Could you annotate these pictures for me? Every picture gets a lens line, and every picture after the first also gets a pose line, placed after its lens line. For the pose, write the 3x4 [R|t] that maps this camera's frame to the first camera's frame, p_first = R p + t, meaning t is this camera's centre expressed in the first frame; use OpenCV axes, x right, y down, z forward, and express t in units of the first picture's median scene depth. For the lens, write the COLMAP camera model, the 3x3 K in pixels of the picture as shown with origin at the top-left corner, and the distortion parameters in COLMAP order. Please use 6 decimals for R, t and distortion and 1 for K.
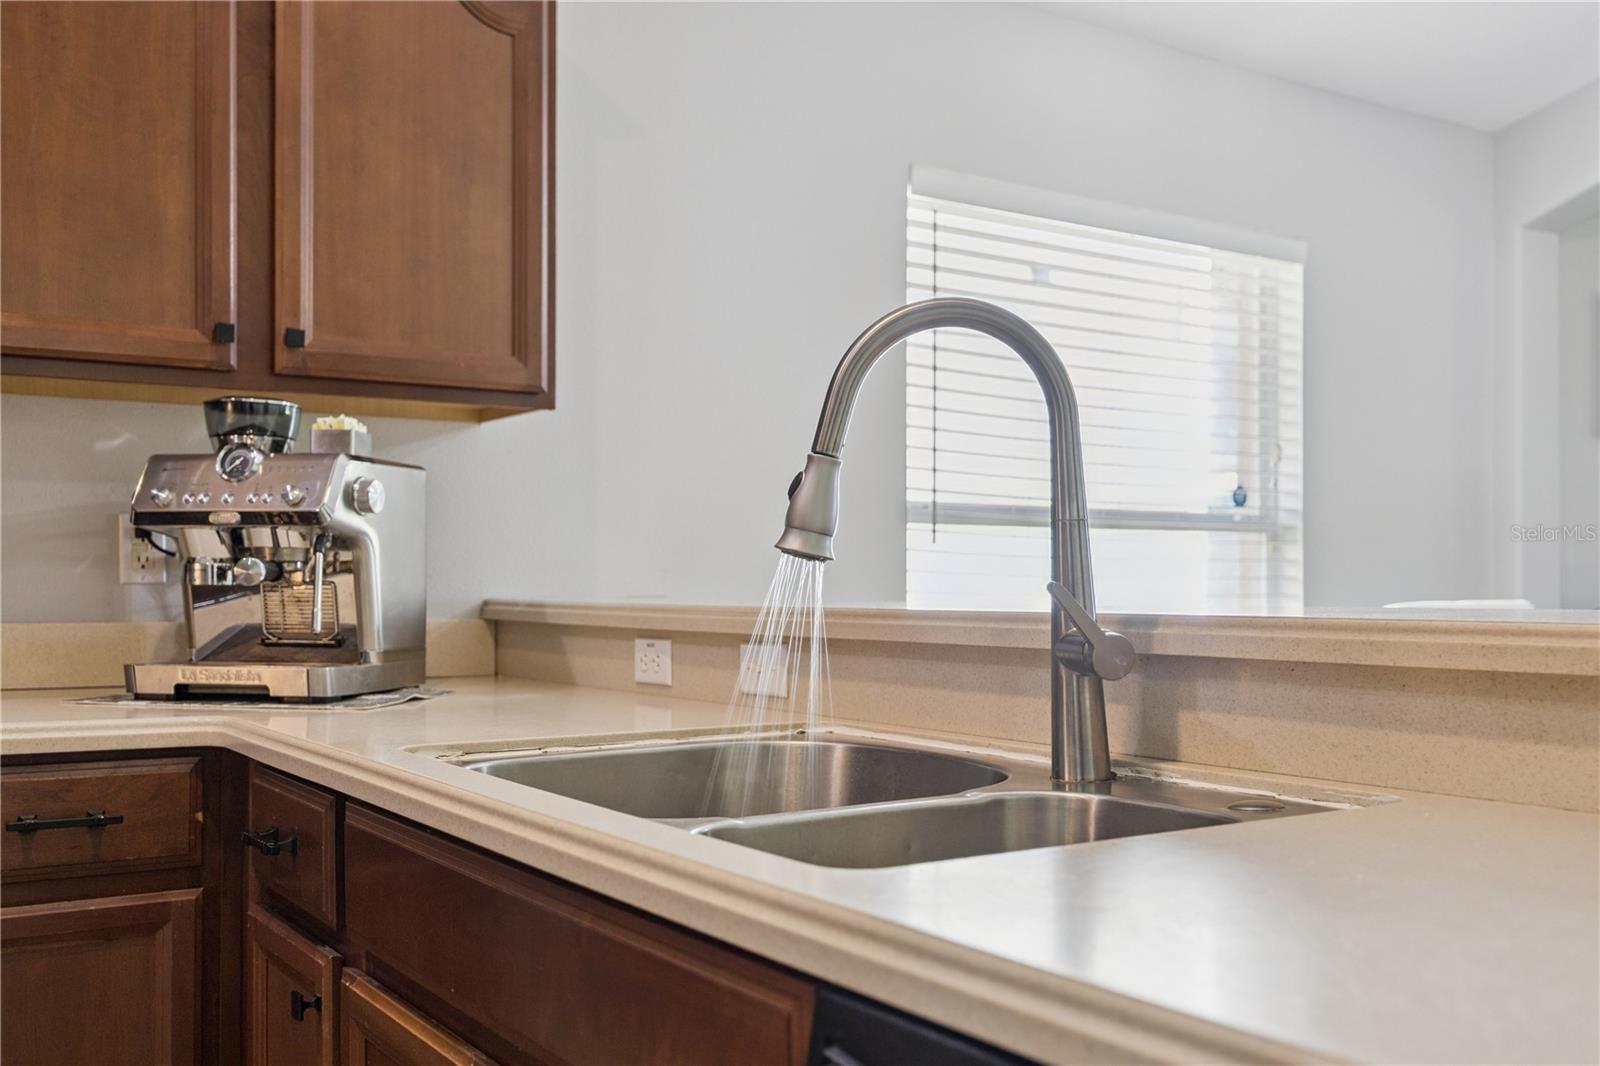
lens RADIAL K [[1527.2, 0, 798.4], [0, 1527.2, 584.6], [0, 0, 1]] dist [-0.011435, 0.000000]
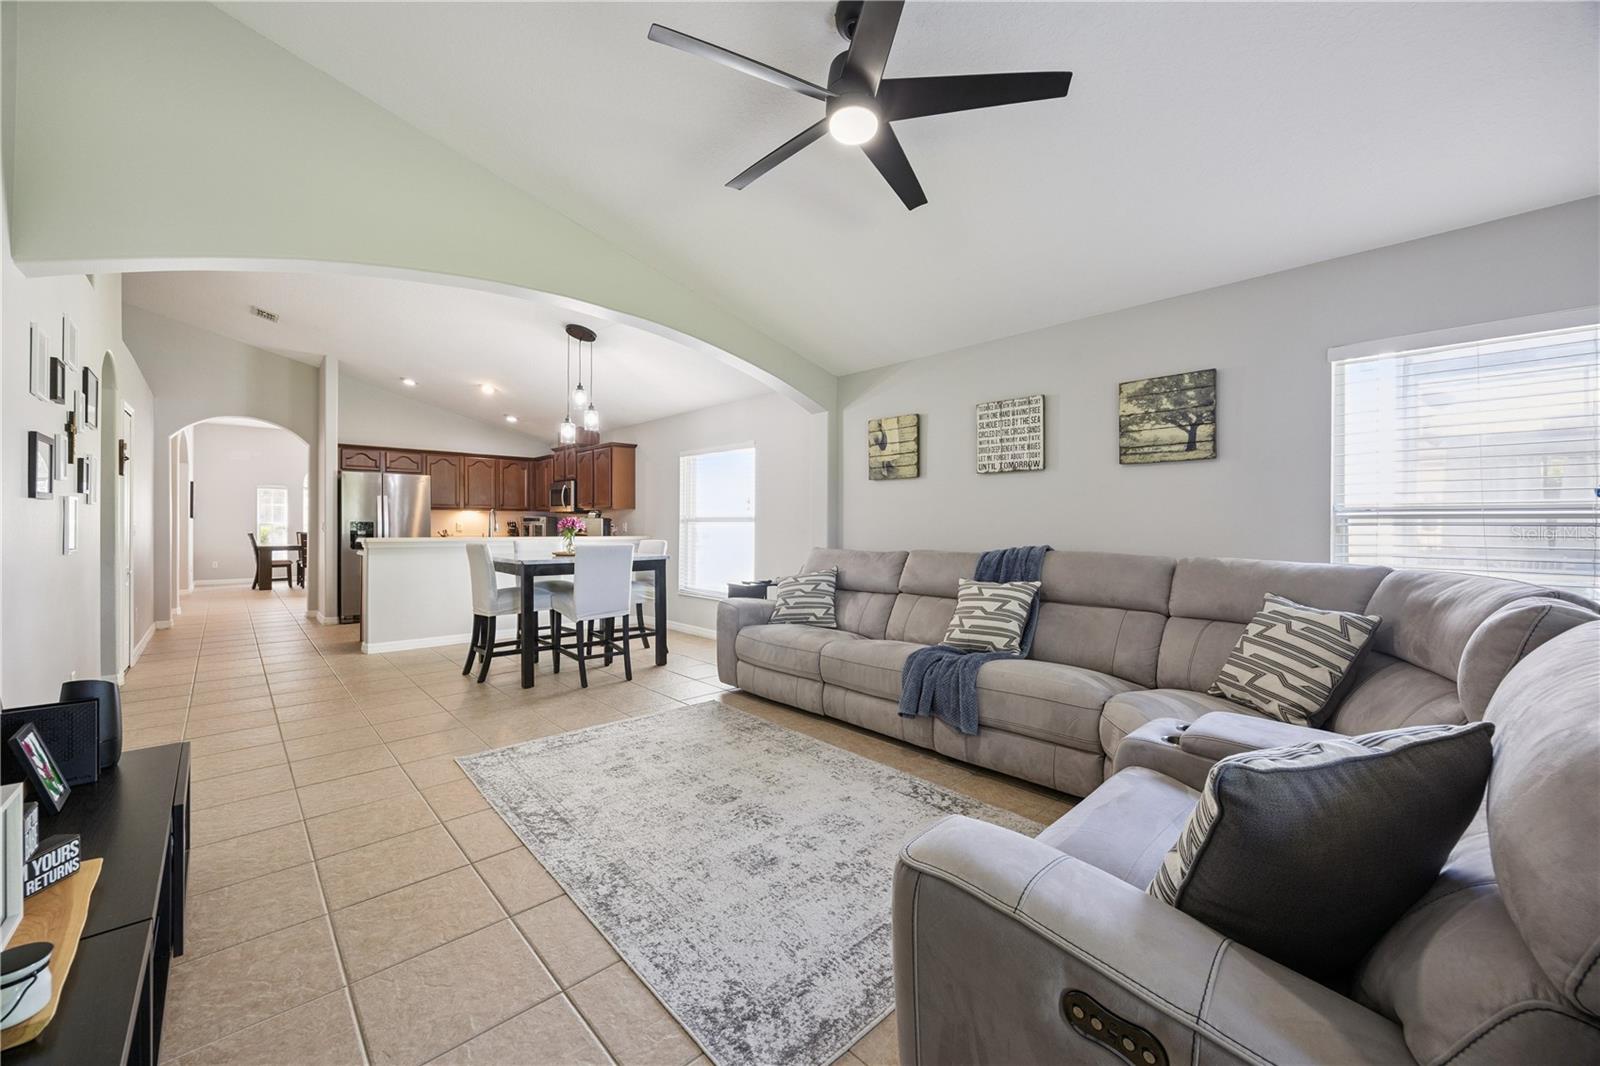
lens RADIAL K [[612.6, 0, 796.3], [0, 612.6, 524.8], [0, 0, 1]] dist [-0.007146, 0.001963]
pose [[0.167933, -0.000081, -0.985798, 3.305884], [-0.003063, 0.999995, -0.000604, -0.050839], [0.985794, 0.003121, 0.167932, 1.610197]]
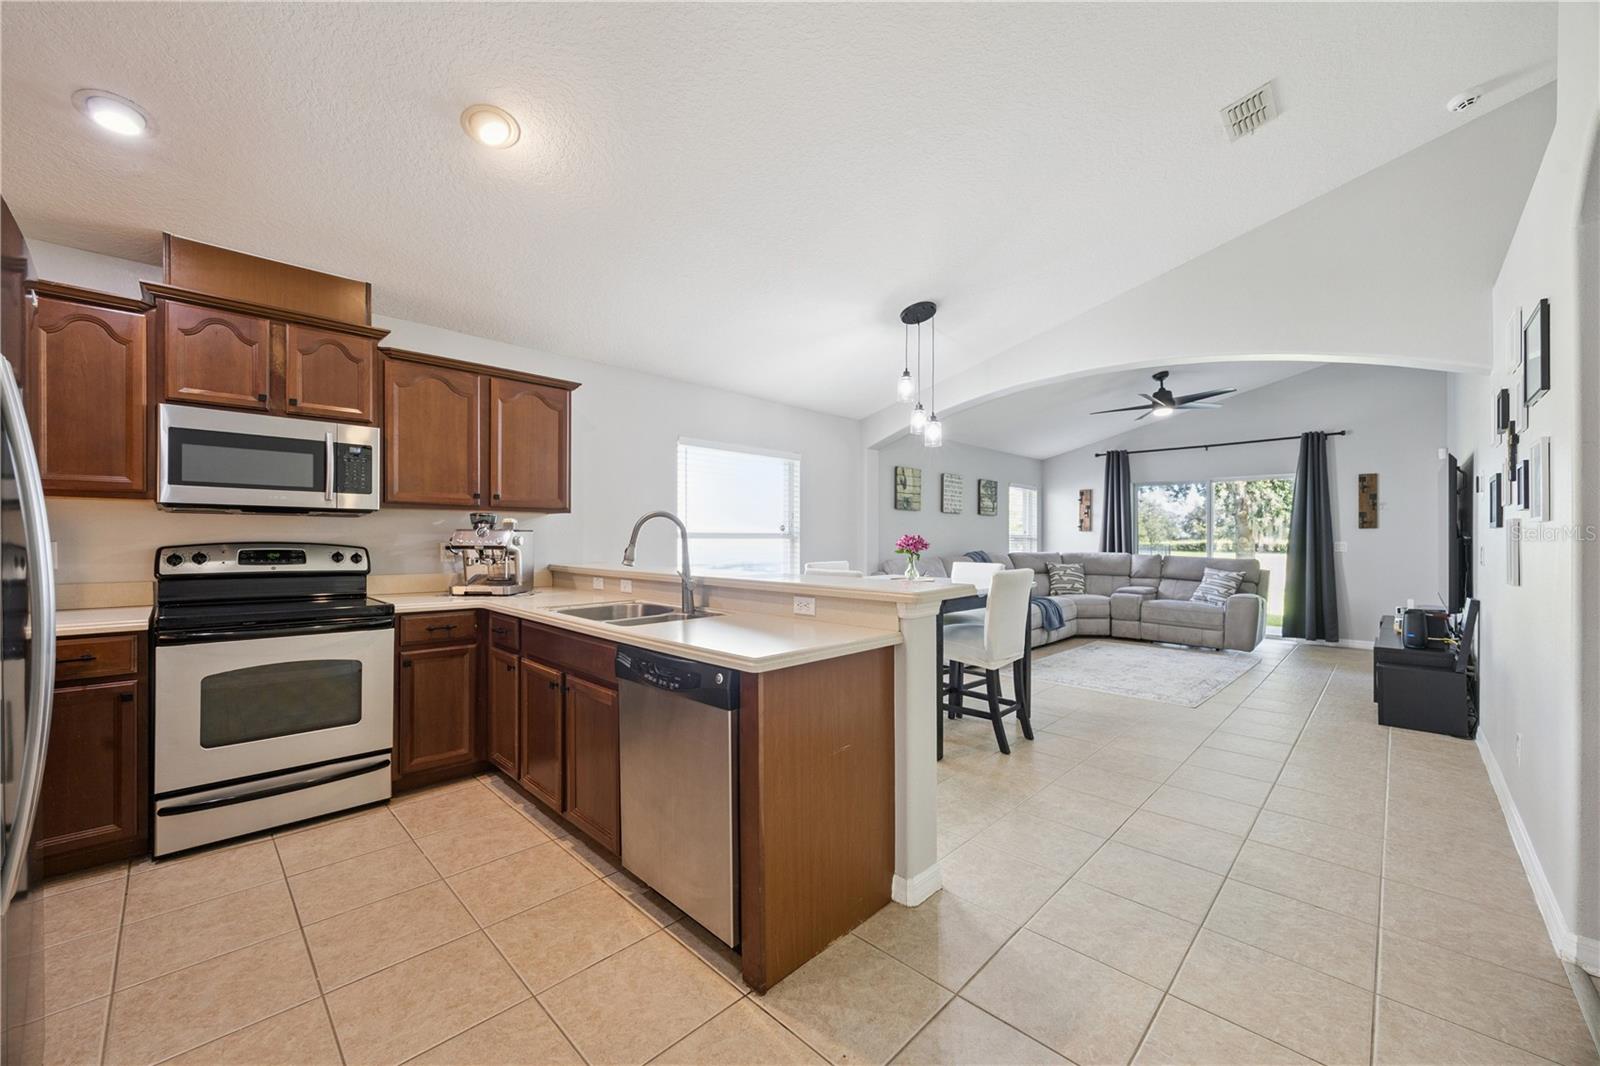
lens RADIAL K [[612.6, 0, 800.1], [0, 612.6, 536.0], [0, 0, 1]] dist [-0.007146, 0.001963]
pose [[0.978206, 0.003529, 0.207609, 0.085890], [-0.003097, 0.999992, -0.002405, -0.069437], [-0.207616, 0.001710, 0.978209, -0.637074]]
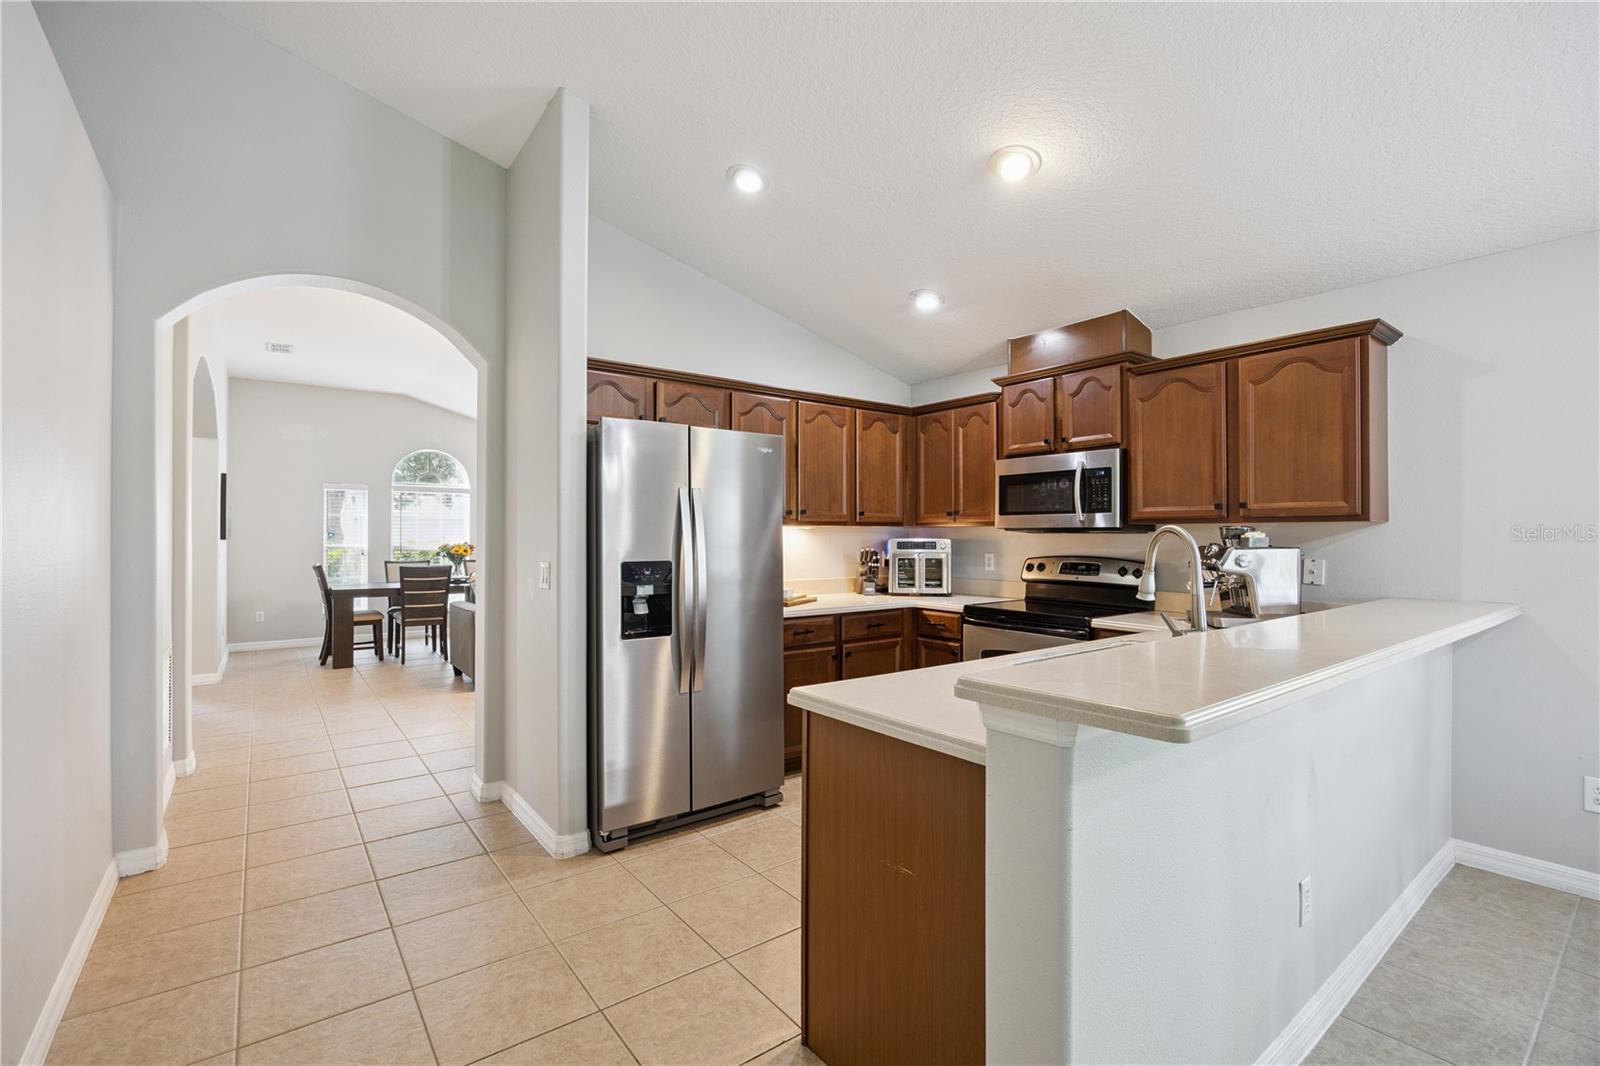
lens RADIAL K [[696.1, 0, 795.9], [0, 696.1, 534.6], [0, 0, 1]] dist [-0.027163, -0.000828]
pose [[0.072929, -0.005184, -0.997324, 1.000072], [-0.001404, 0.999985, -0.005301, -0.102785], [0.997336, 0.001787, 0.072920, 0.040031]]
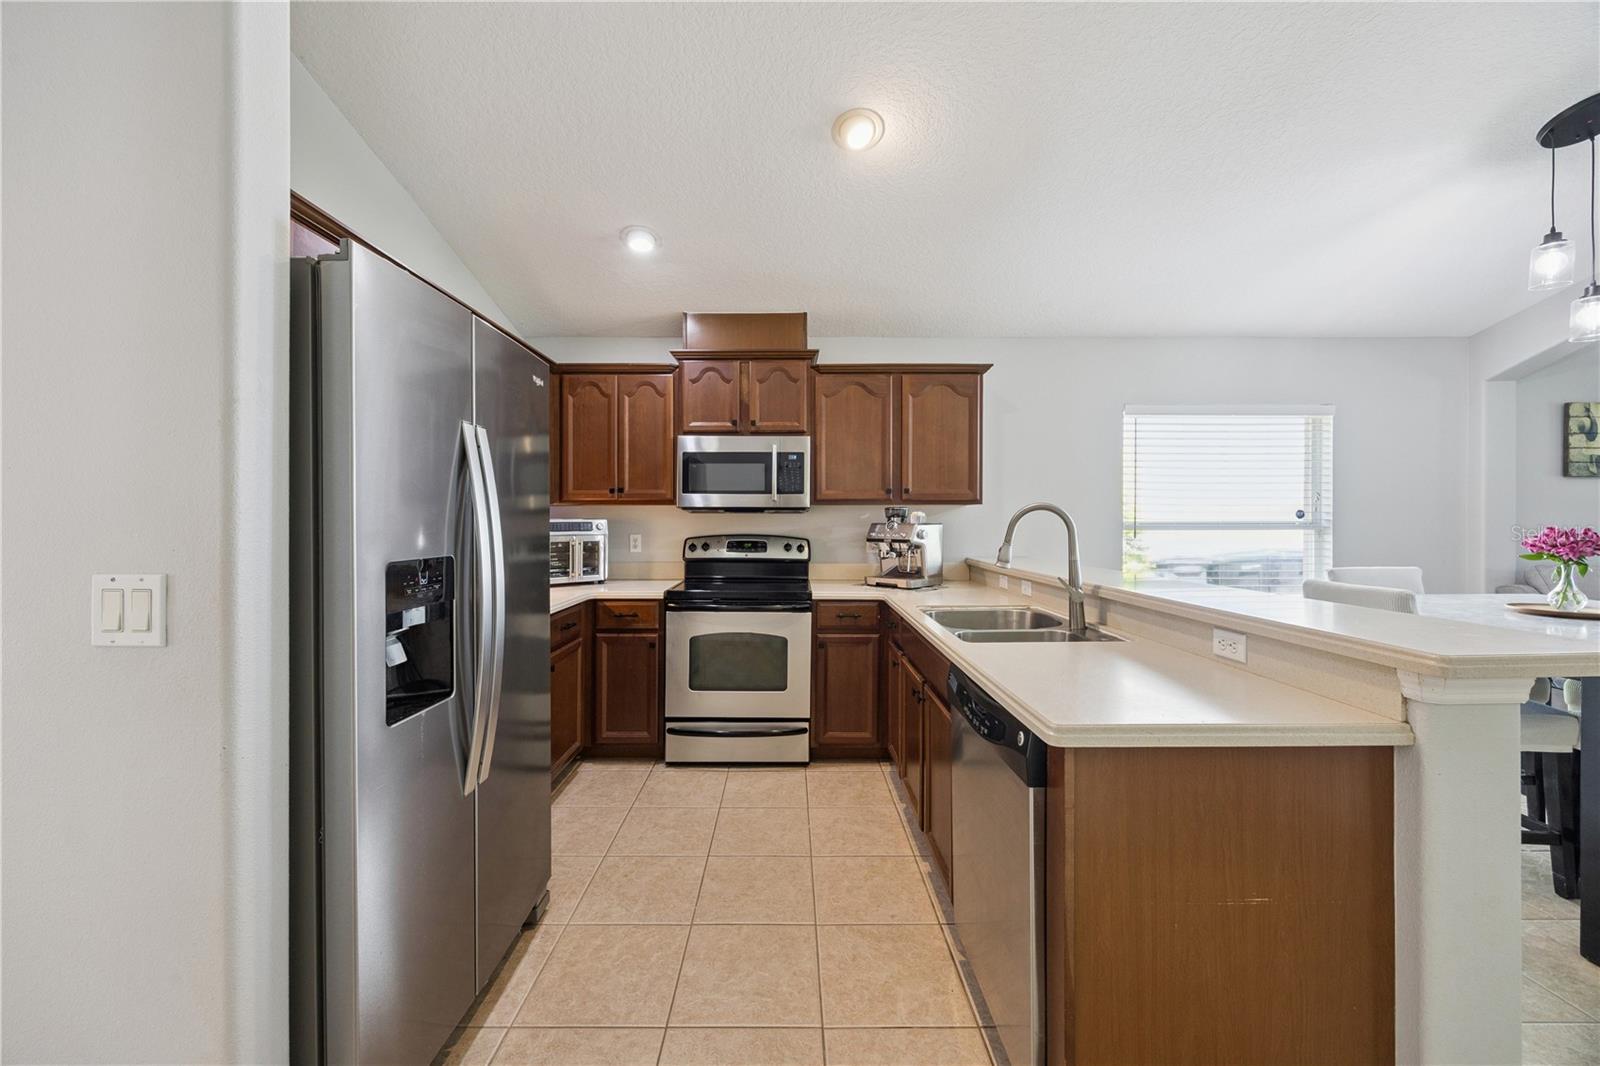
lens RADIAL K [[612.6, 0, 799.7], [0, 612.6, 524.3], [0, 0, 1]] dist [-0.007146, 0.001963]
pose [[0.837547, -0.000142, -0.546366, 0.291067], [0.003782, 0.999978, 0.005539, -0.094381], [0.546353, -0.006706, 0.837528, -0.436568]]
